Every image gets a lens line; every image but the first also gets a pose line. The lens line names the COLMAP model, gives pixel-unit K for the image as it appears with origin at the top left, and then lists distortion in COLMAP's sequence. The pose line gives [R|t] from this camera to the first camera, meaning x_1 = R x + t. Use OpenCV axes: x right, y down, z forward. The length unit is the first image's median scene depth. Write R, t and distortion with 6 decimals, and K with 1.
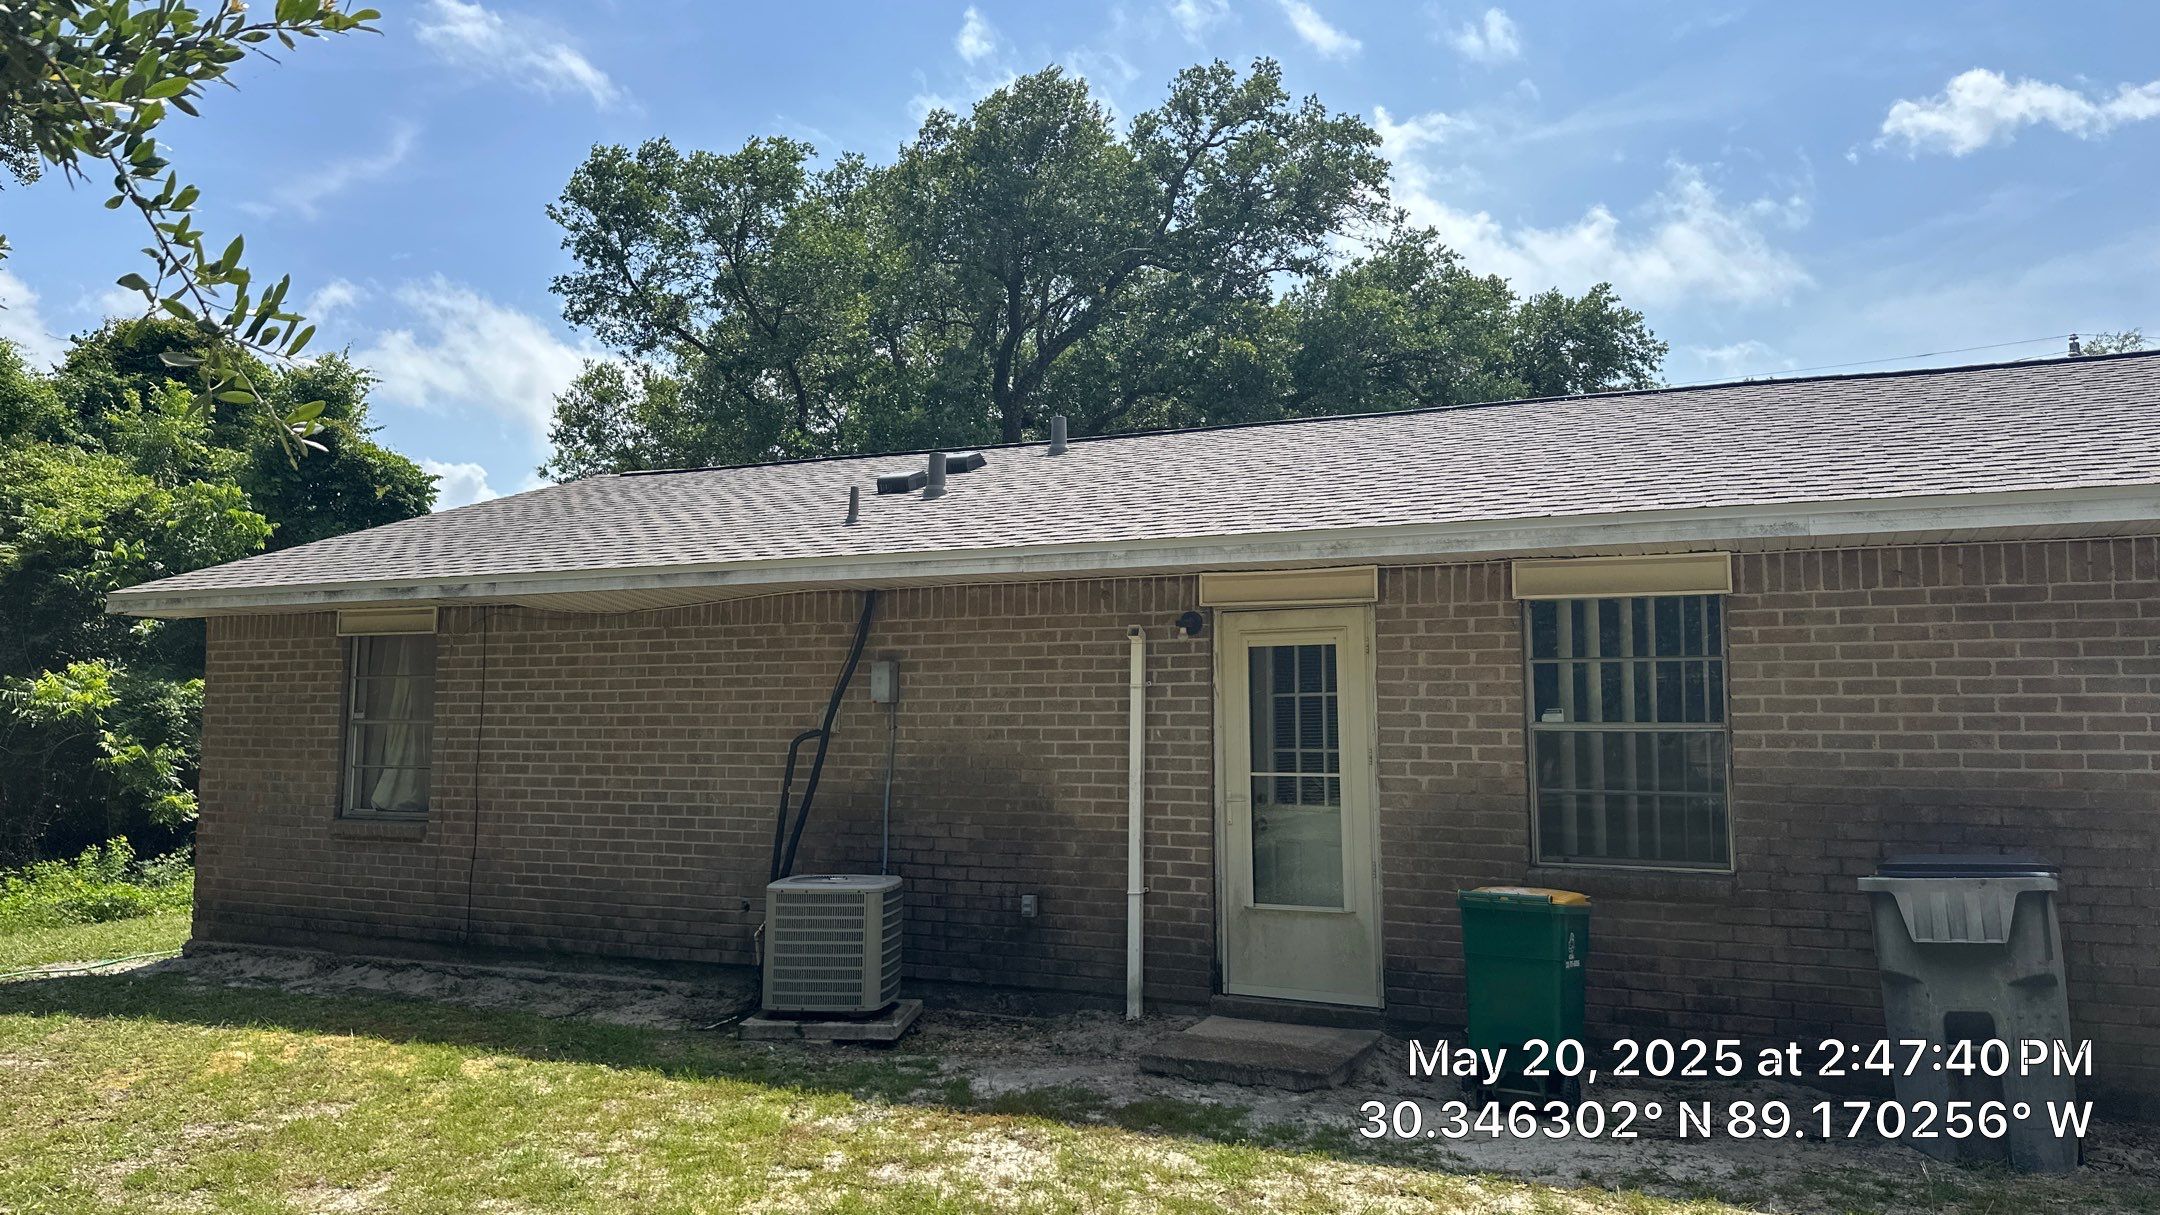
lens RADIAL K [[1537.5, 0, 1081.6], [0, 1537.5, 588.5], [0, 0, 1]] dist [0.067507, -0.041097]
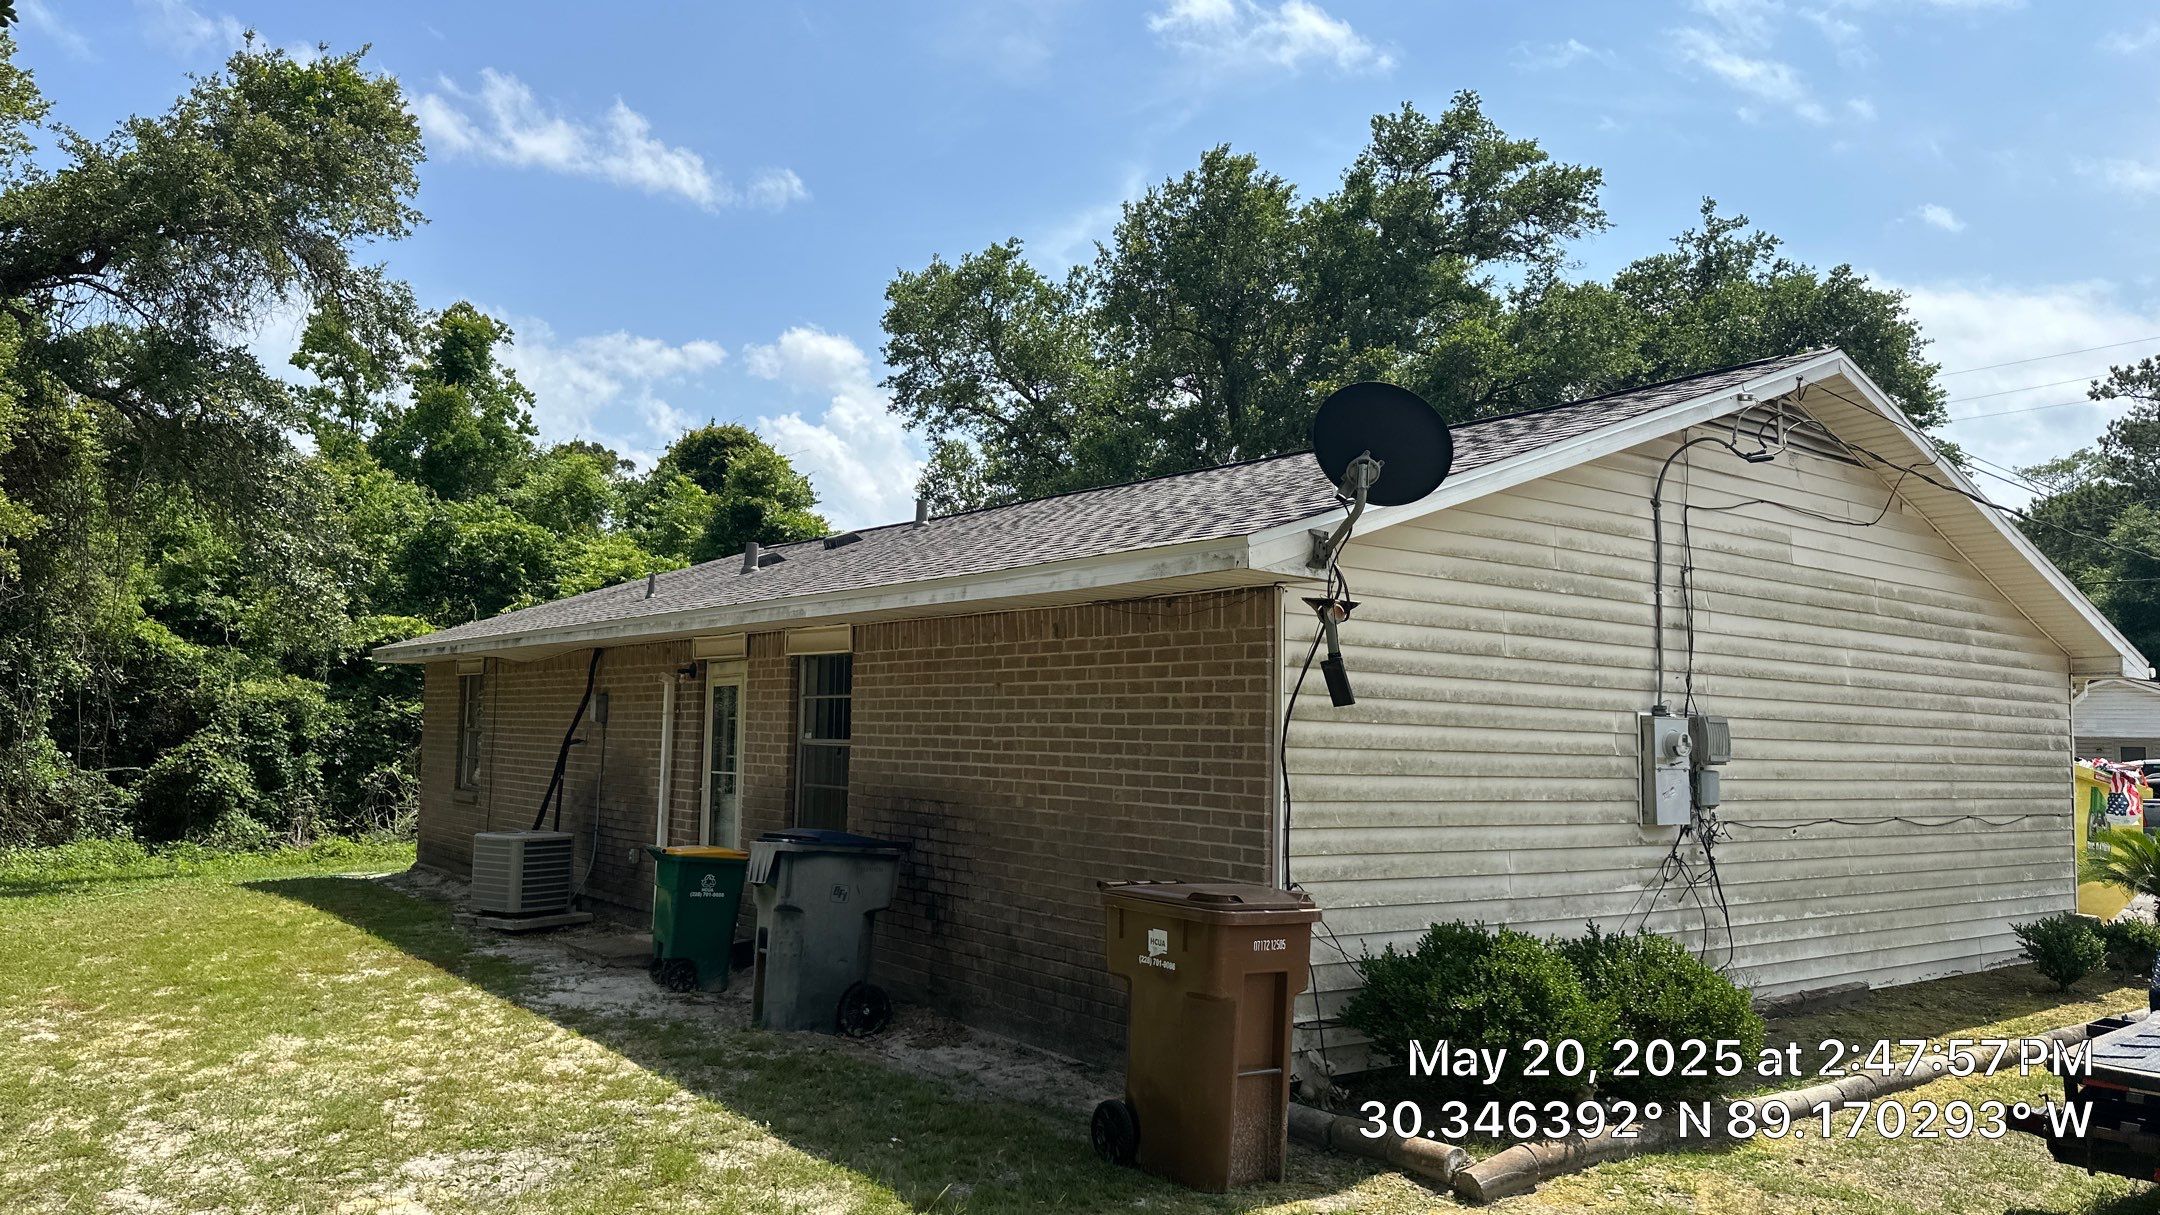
lens RADIAL K [[1537.5, 0, 1066.8], [0, 1537.5, 625.4], [0, 0, 1]] dist [0.067507, -0.041097]
pose [[0.880625, -0.023115, -0.473249, 0.935541], [0.033669, 0.999337, 0.013840, -0.025118], [0.472616, -0.028122, 0.880820, -0.123021]]
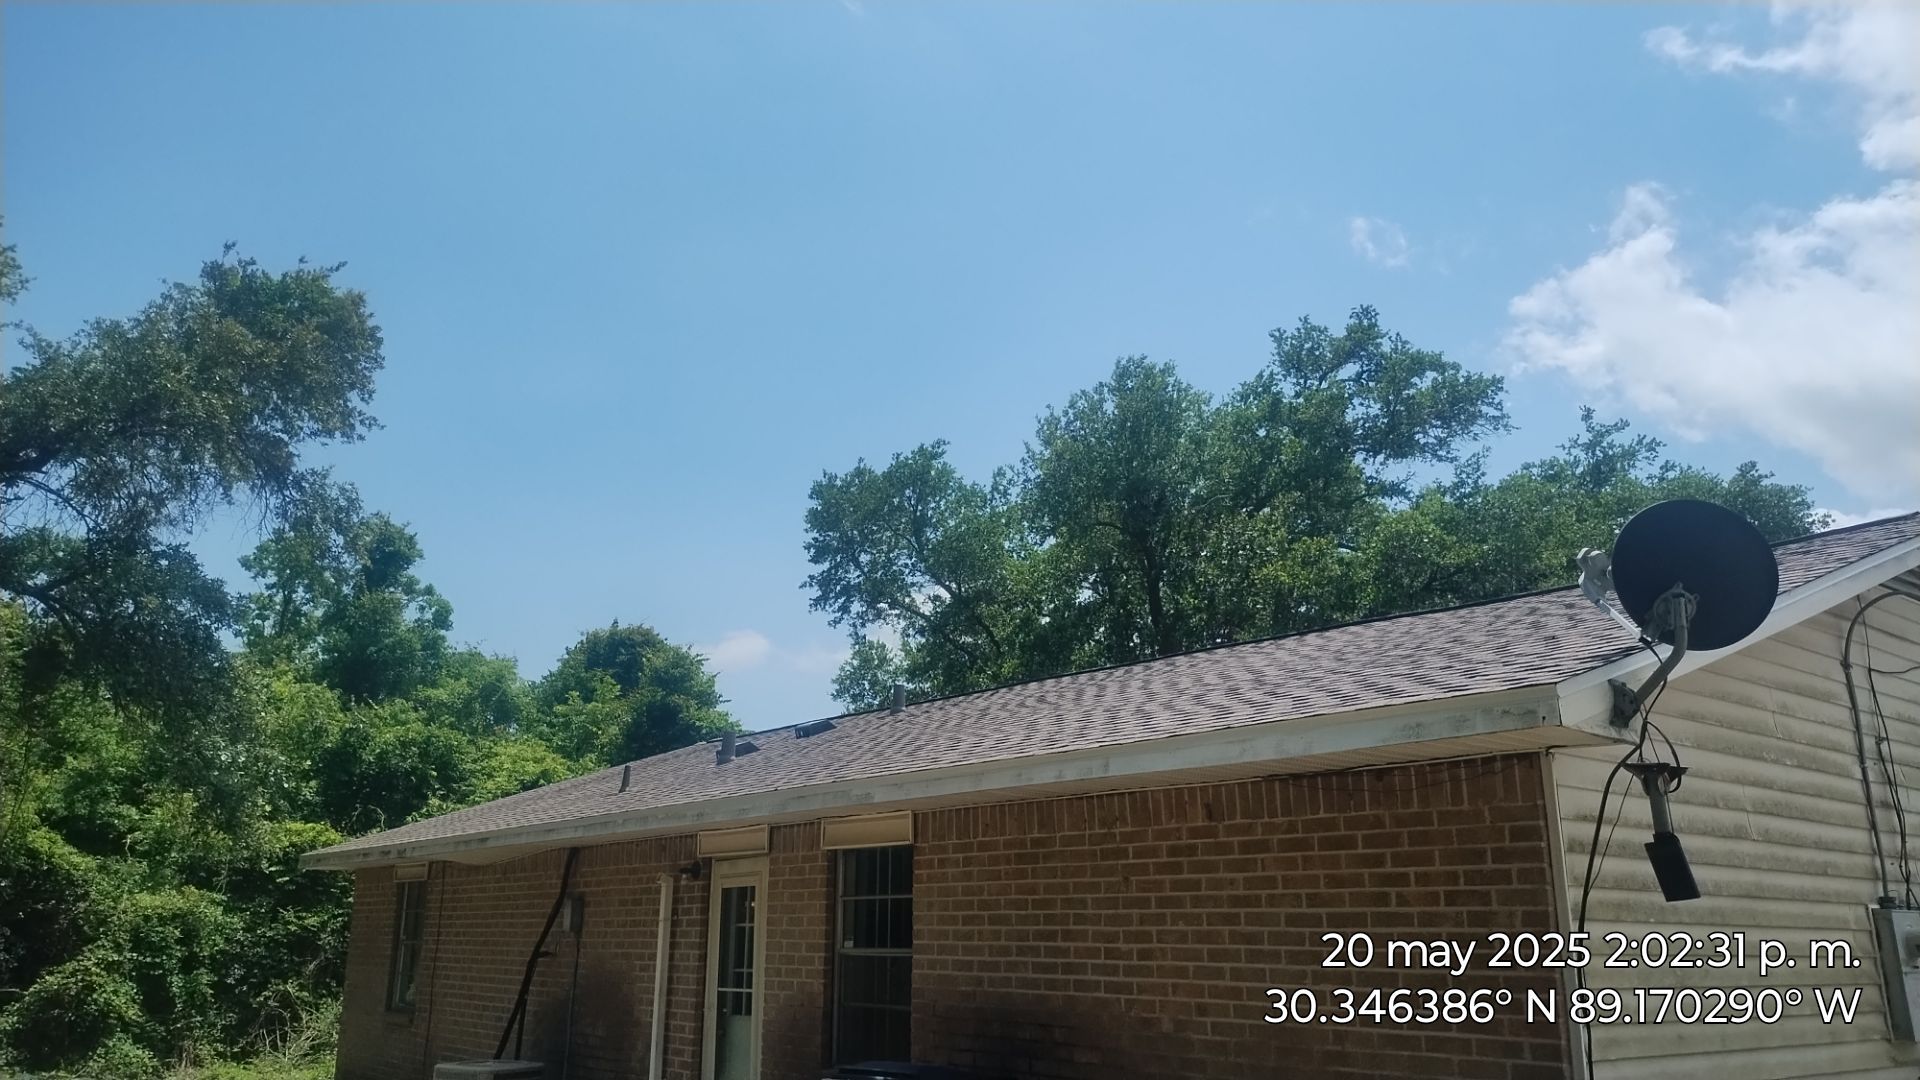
lens RADIAL K [[1450.4, 0, 961.2], [0, 1450.4, 528.7], [0, 0, 1]] dist [0.044520, -0.040295]
pose [[0.894942, -0.121965, -0.429188, 0.729737], [0.044684, 0.981578, -0.185766, -0.019955], [0.443938, 0.147072, 0.883905, -0.051264]]
